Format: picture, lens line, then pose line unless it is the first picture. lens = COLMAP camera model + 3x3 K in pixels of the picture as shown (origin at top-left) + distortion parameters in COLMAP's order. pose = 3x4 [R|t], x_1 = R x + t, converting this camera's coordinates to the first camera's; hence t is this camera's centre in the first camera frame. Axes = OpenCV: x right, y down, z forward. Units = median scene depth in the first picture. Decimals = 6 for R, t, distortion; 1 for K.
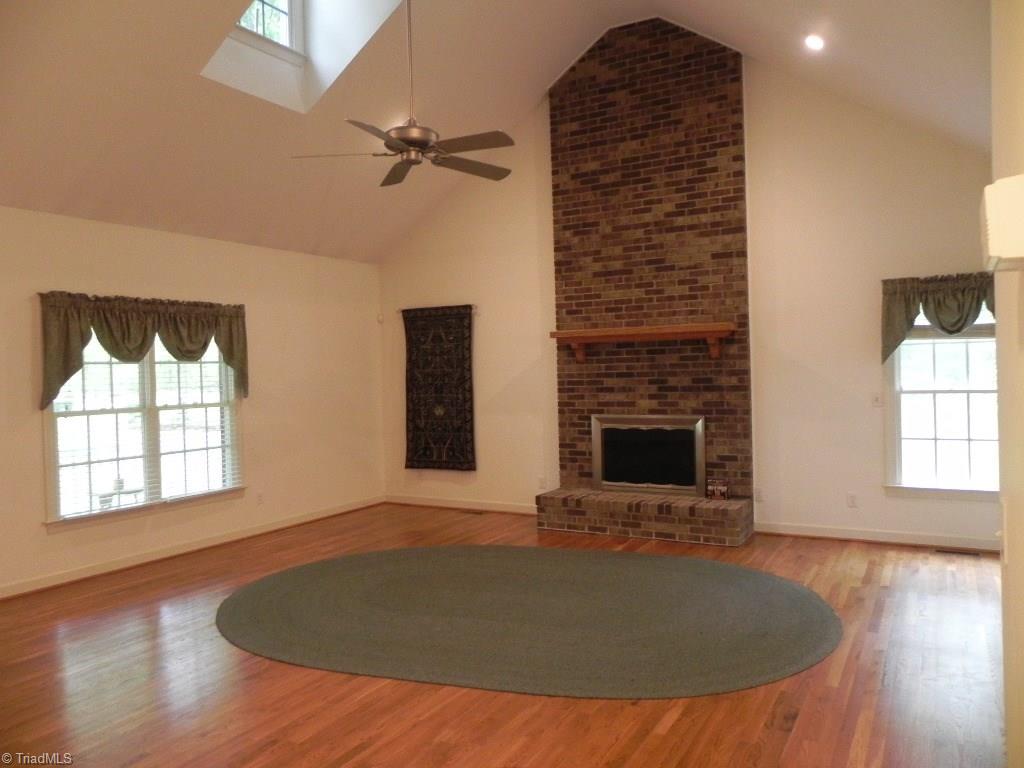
lens RADIAL K [[768.1, 0, 509.6], [0, 768.1, 376.0], [0, 0, 1]] dist [-0.009005, -0.009313]
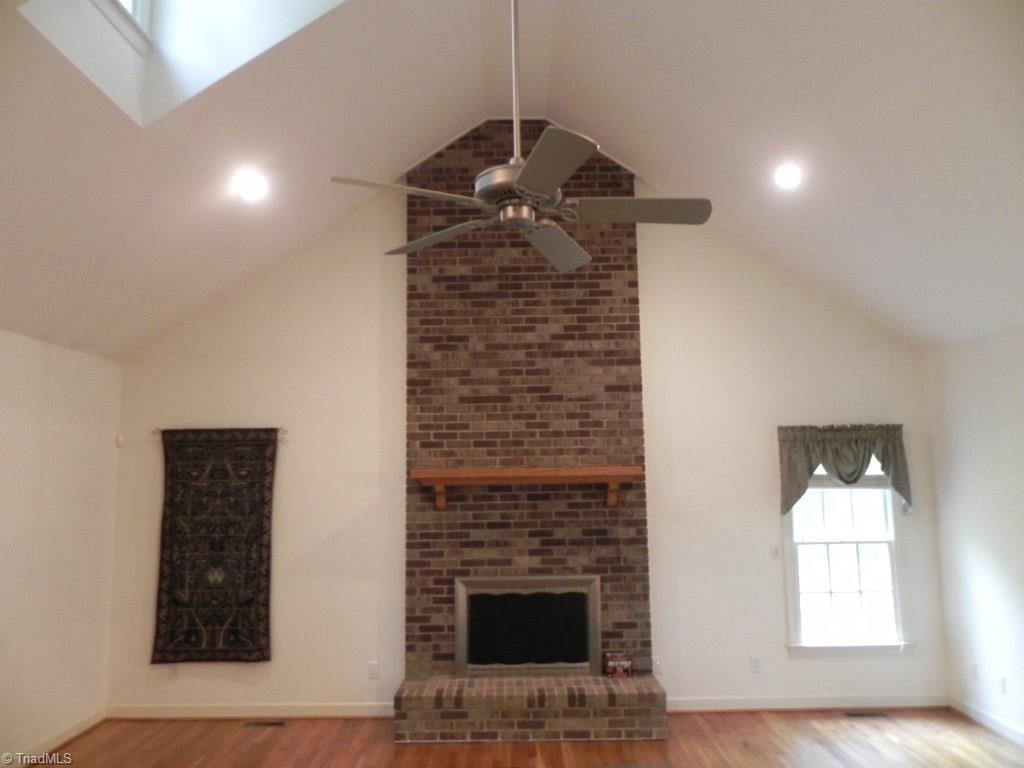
lens RADIAL K [[768.1, 0, 518.8], [0, 768.1, 377.9], [0, 0, 1]] dist [-0.009005, -0.009313]
pose [[0.870815, 0.077196, 0.485511, -0.242334], [-0.002072, 0.988162, -0.153401, -0.031647], [-0.491606, 0.132578, 0.860667, 0.279464]]
